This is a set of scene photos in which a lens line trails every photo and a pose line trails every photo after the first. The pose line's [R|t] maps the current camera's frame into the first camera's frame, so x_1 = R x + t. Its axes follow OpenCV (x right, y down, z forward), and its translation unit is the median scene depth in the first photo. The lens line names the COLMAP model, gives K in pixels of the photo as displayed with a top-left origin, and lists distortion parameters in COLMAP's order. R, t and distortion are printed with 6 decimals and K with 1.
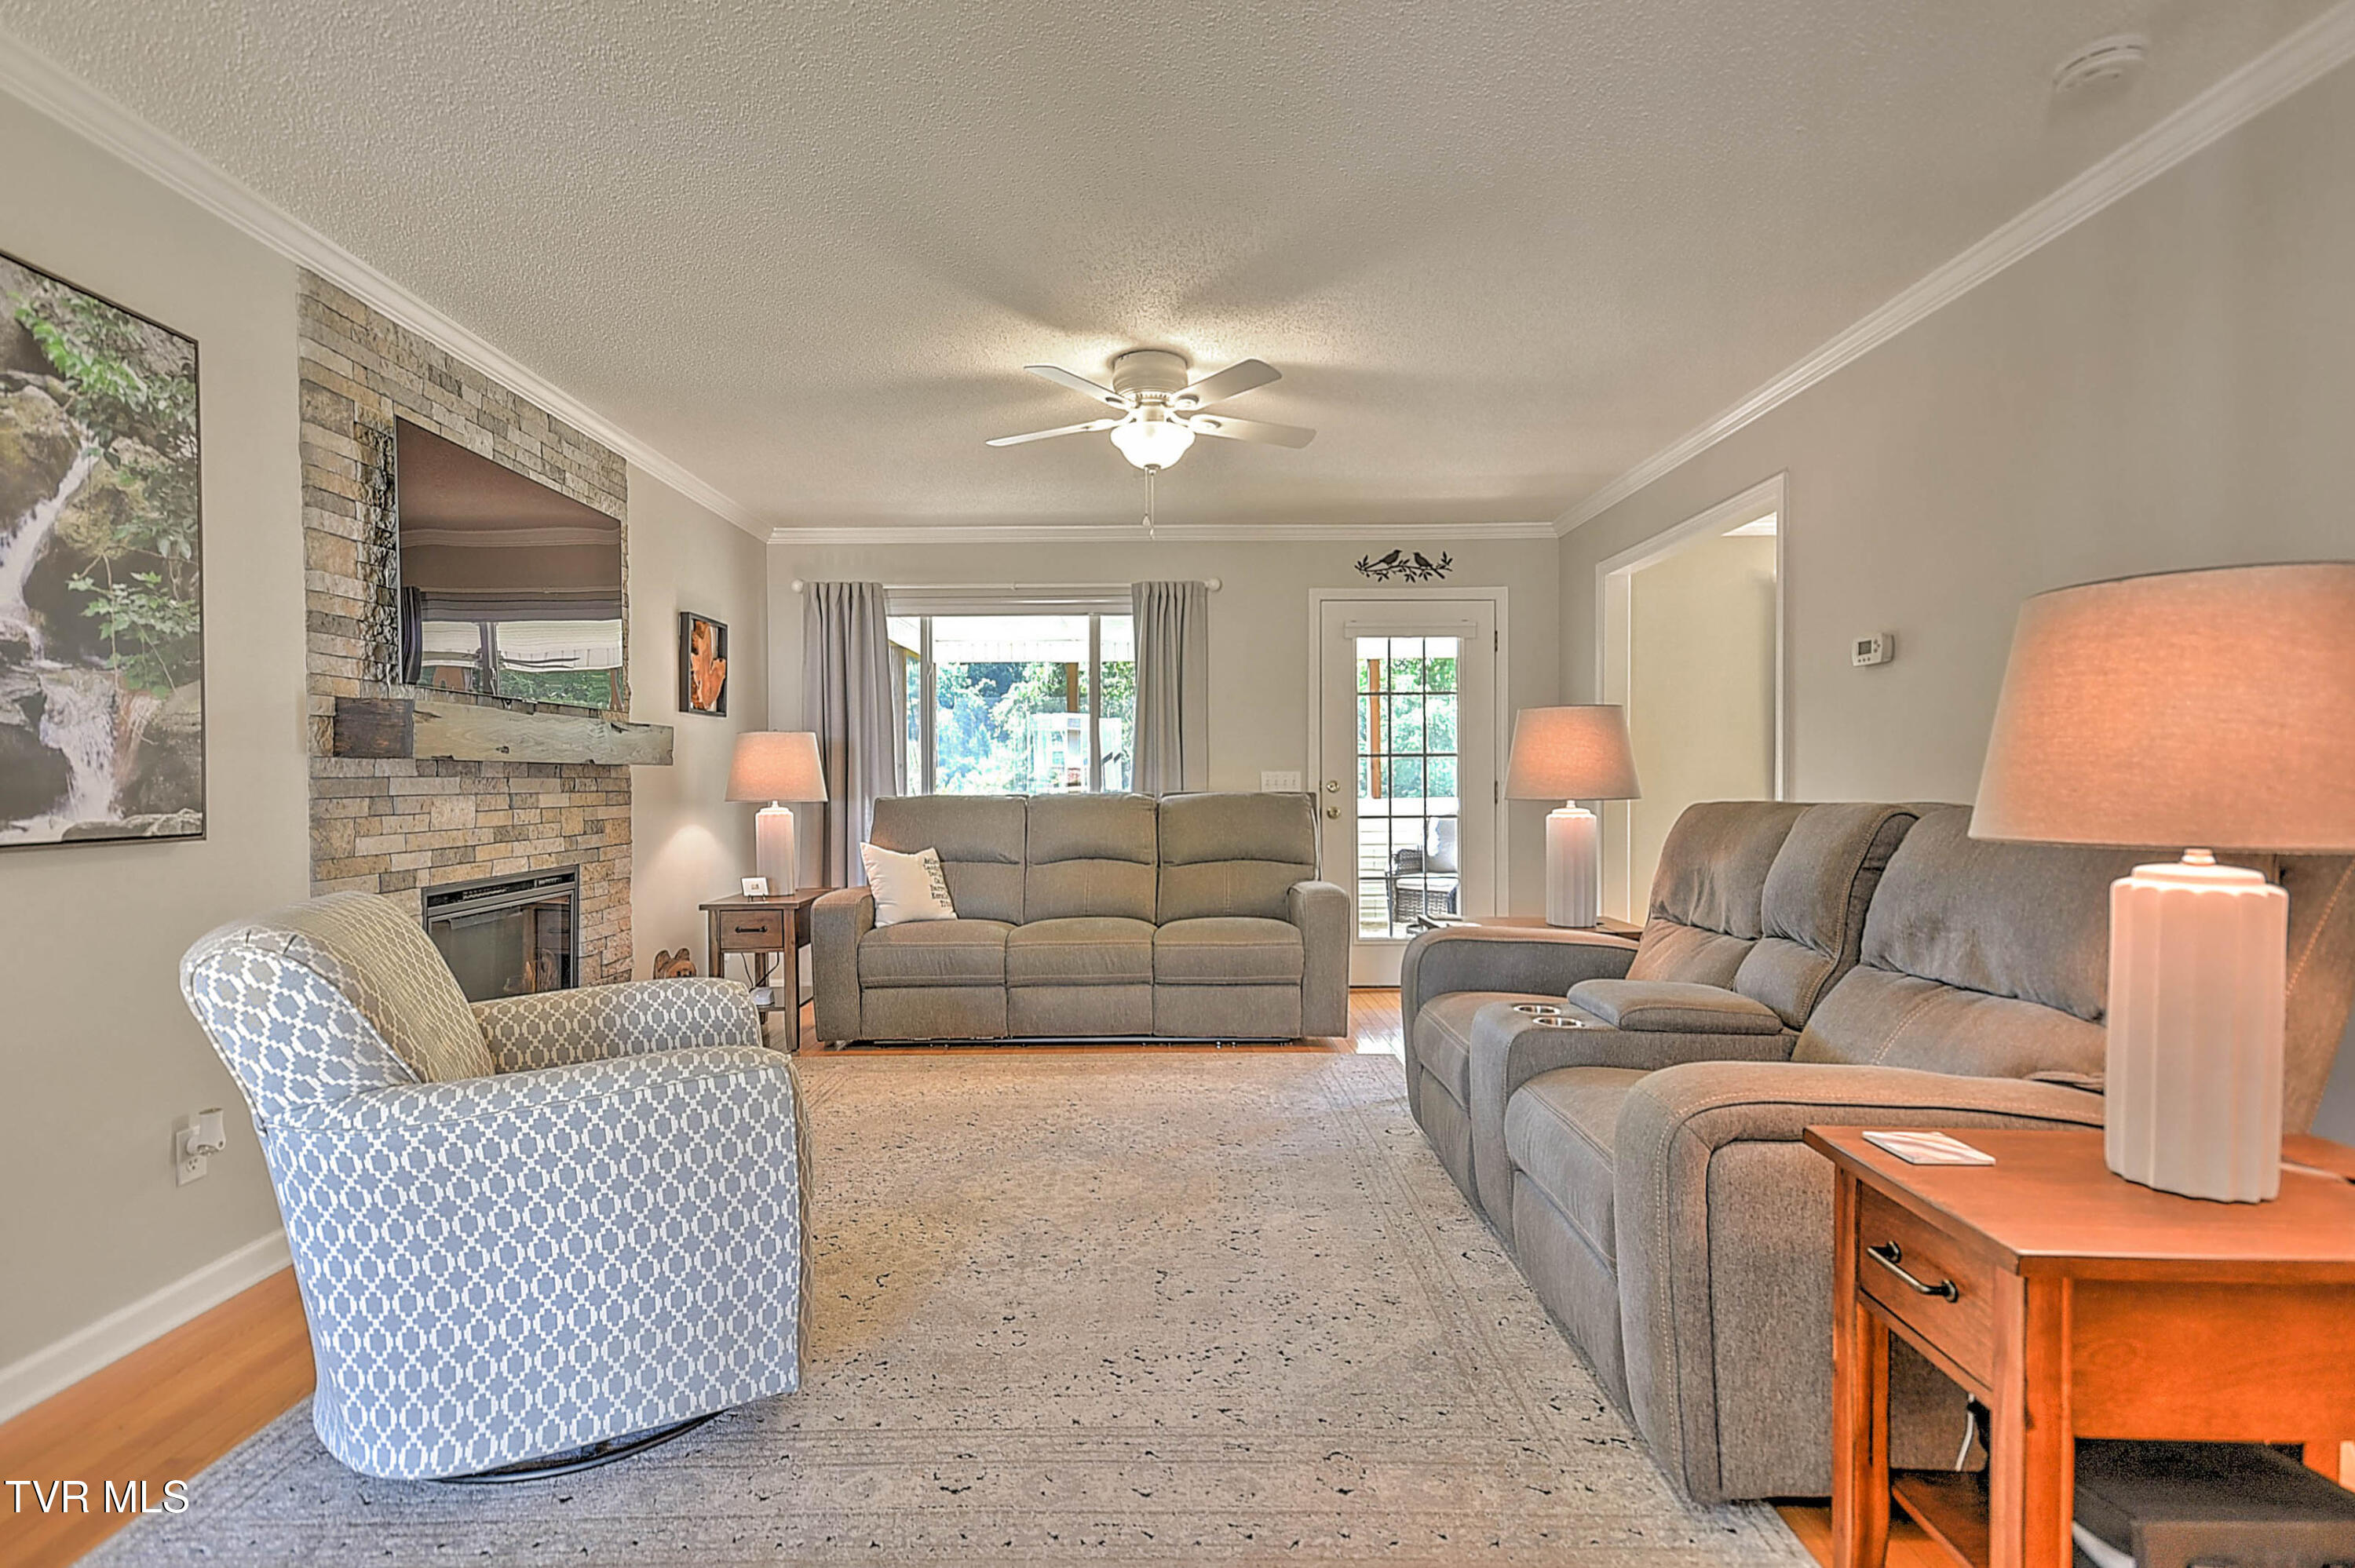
lens RADIAL K [[1162.2, 0, 1162.7], [0, 1162.2, 785.8], [0, 0, 1]] dist [0.022312, -0.000346]
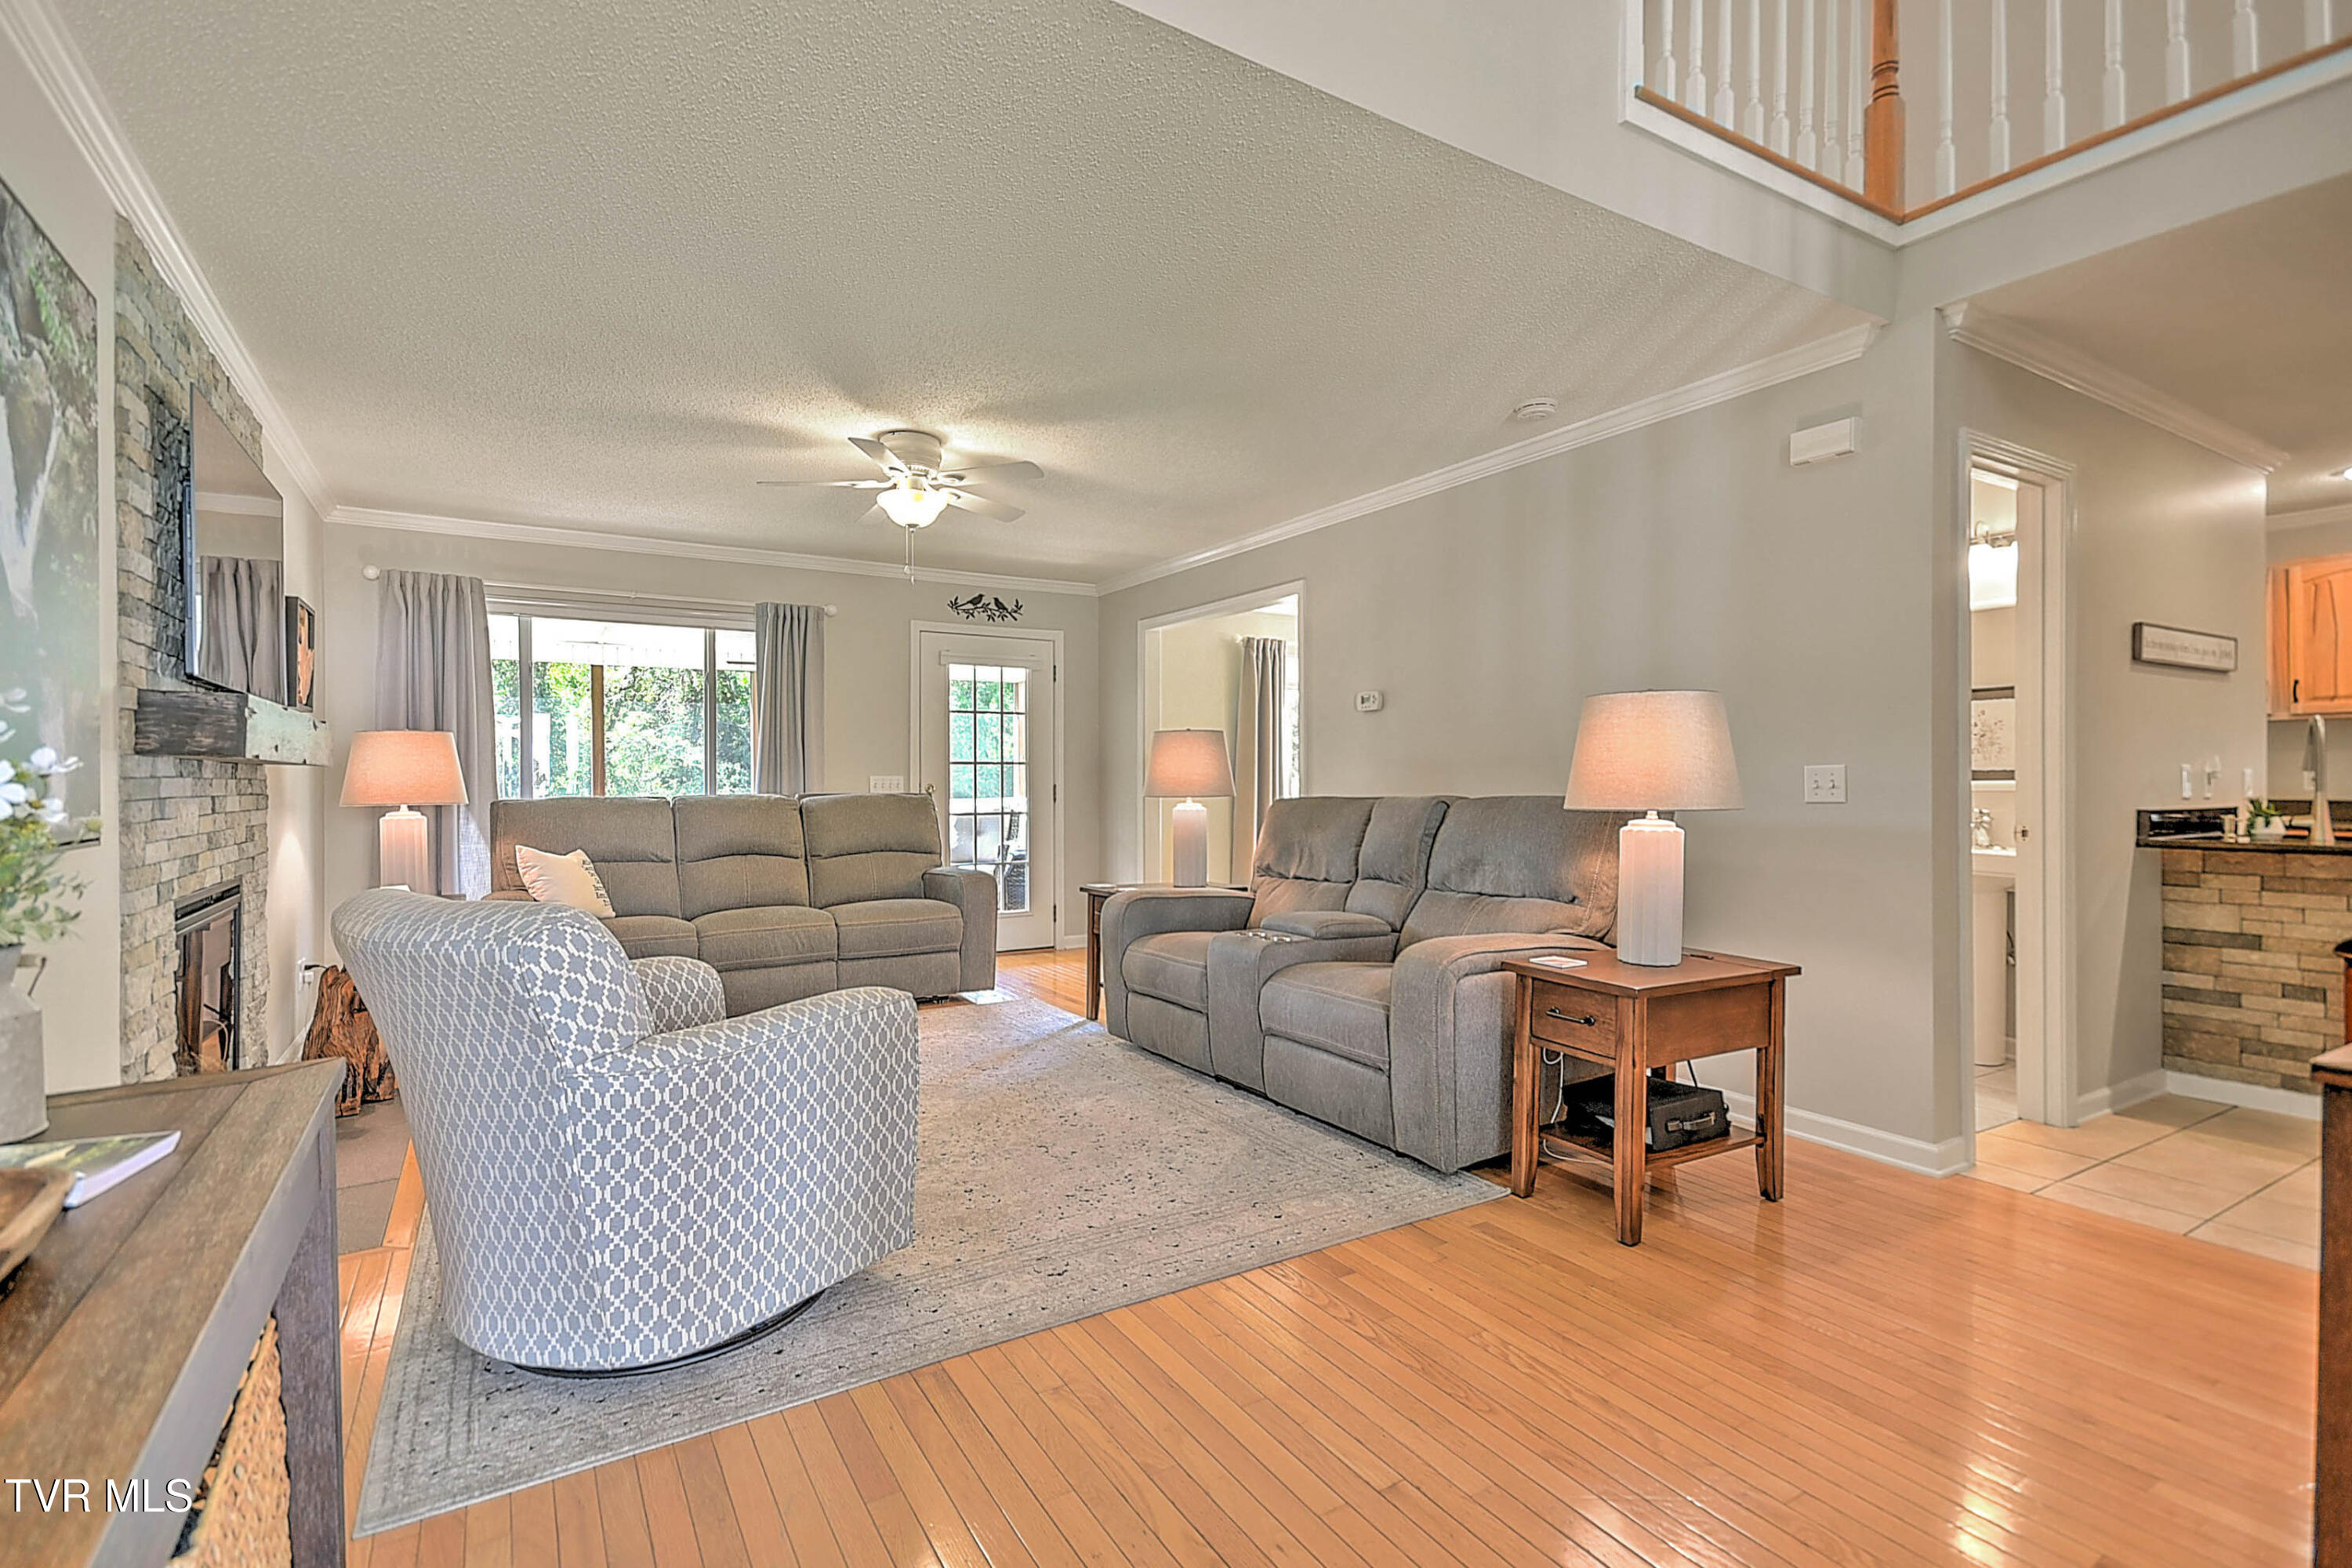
lens RADIAL K [[1080.0, 0, 1161.2], [0, 1080.0, 781.3], [0, 0, 1]] dist [0.027028, -0.014438]
pose [[0.854534, 0.001909, 0.519392, -0.469156], [0.002411, 0.999968, -0.007642, 0.004090], [-0.519390, 0.007782, 0.854502, -0.128432]]
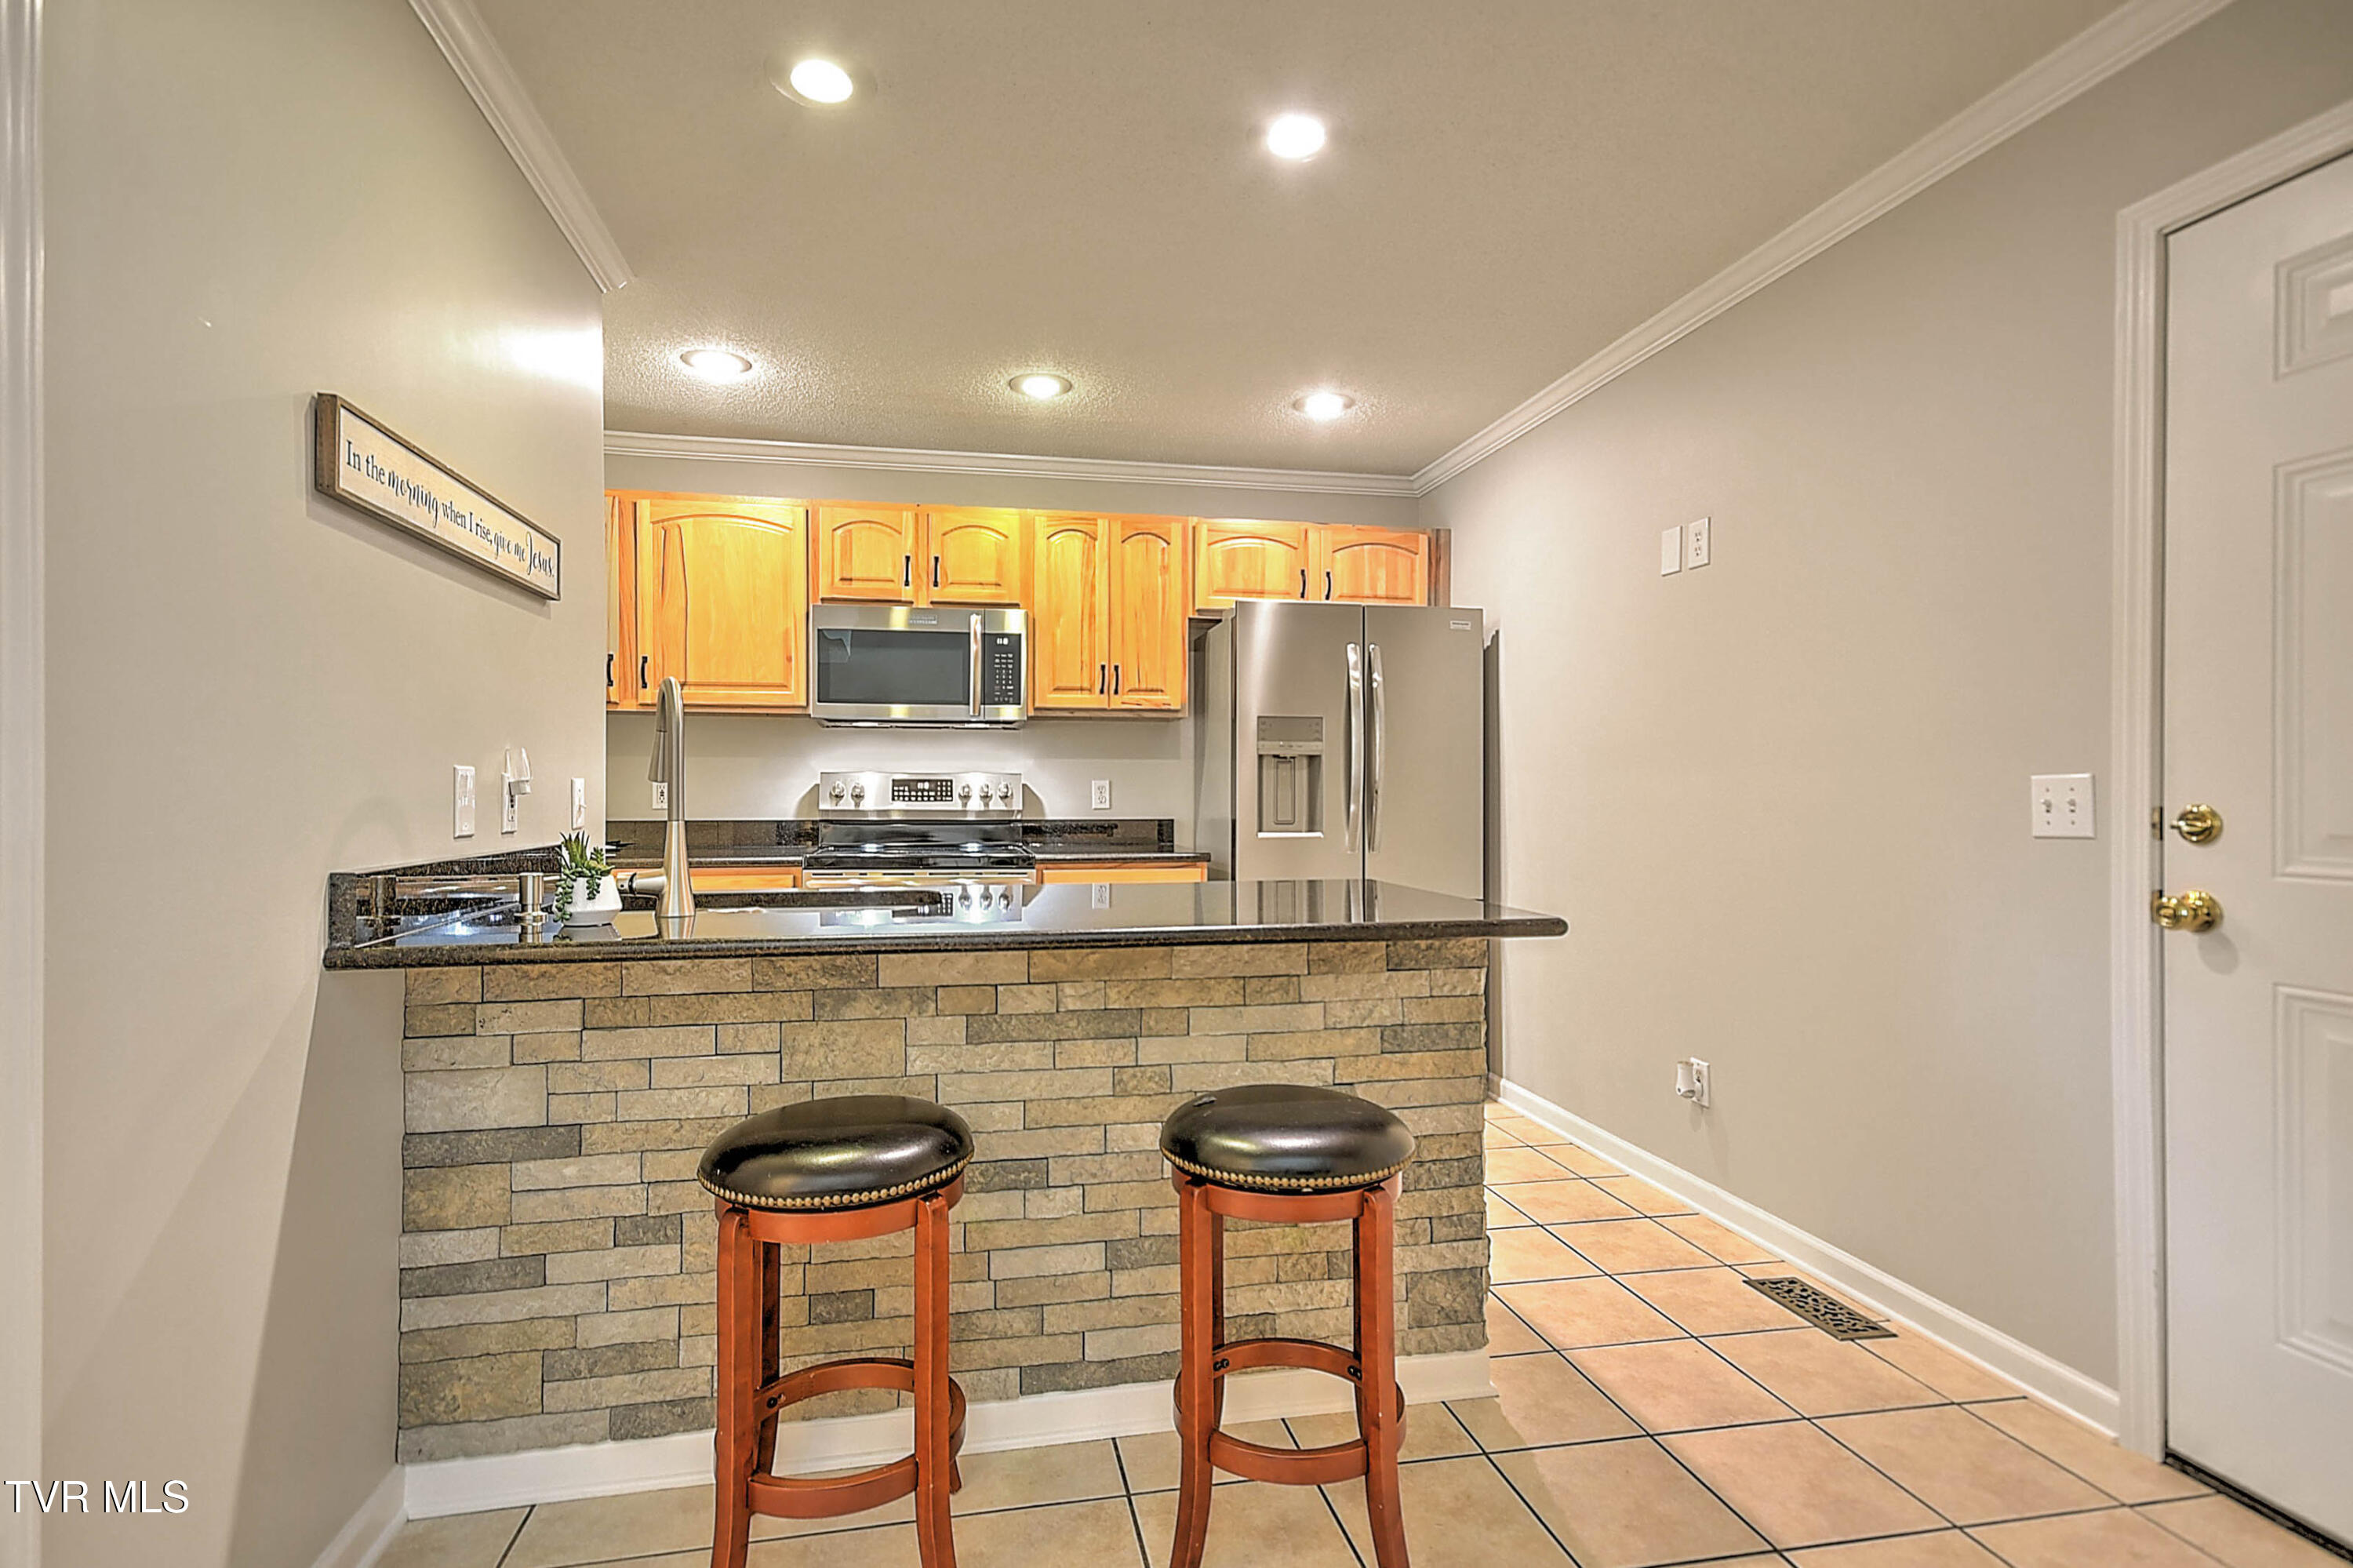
lens RADIAL K [[1161.5, 0, 1161.7], [0, 1161.5, 785.8], [0, 0, 1]] dist [0.022312, -0.000346]
pose [[-0.193299, 0.006809, 0.981116, 0.583265], [0.005318, 0.999969, -0.005893, -0.006135], [-0.981126, 0.004078, -0.193329, 0.103500]]
